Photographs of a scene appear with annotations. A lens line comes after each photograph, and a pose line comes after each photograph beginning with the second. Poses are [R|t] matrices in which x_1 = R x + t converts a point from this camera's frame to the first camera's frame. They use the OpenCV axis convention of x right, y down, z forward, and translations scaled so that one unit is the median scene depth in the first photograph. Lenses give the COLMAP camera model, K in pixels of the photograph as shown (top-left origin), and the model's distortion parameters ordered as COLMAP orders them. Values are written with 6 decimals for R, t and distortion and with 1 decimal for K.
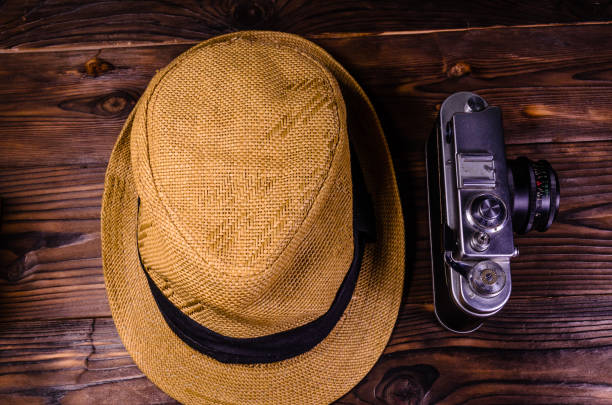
lens RADIAL K [[736.3, 0, 318.9], [0, 736.3, 203.0], [0, 0, 1]] dist [-0.009069, 0.020190]
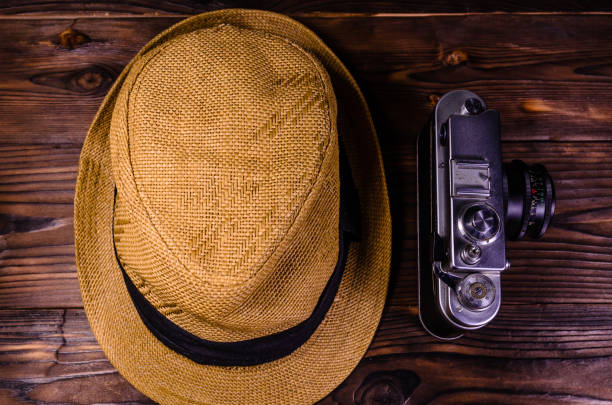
lens RADIAL K [[777.3, 0, 302.2], [0, 777.3, 192.2], [0, 0, 1]] dist [-0.005824, 0.021235]
pose [[0.999125, 0.038463, 0.016443, -0.019247], [-0.039363, 0.997511, 0.058500, -0.068558], [-0.014152, -0.059096, 0.998152, -0.008056]]
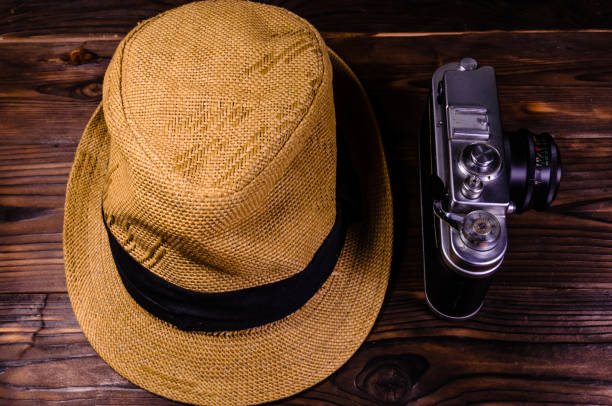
lens RADIAL K [[788.6, 0, 306.0], [0, 788.6, 203.0], [0, 0, 1]] dist [-0.004839, 0.006939]
pose [[0.999025, 0.035609, -0.026083, 0.033662], [-0.040312, 0.976761, -0.210505, 0.245402], [0.017980, 0.211351, 0.977245, 0.037108]]
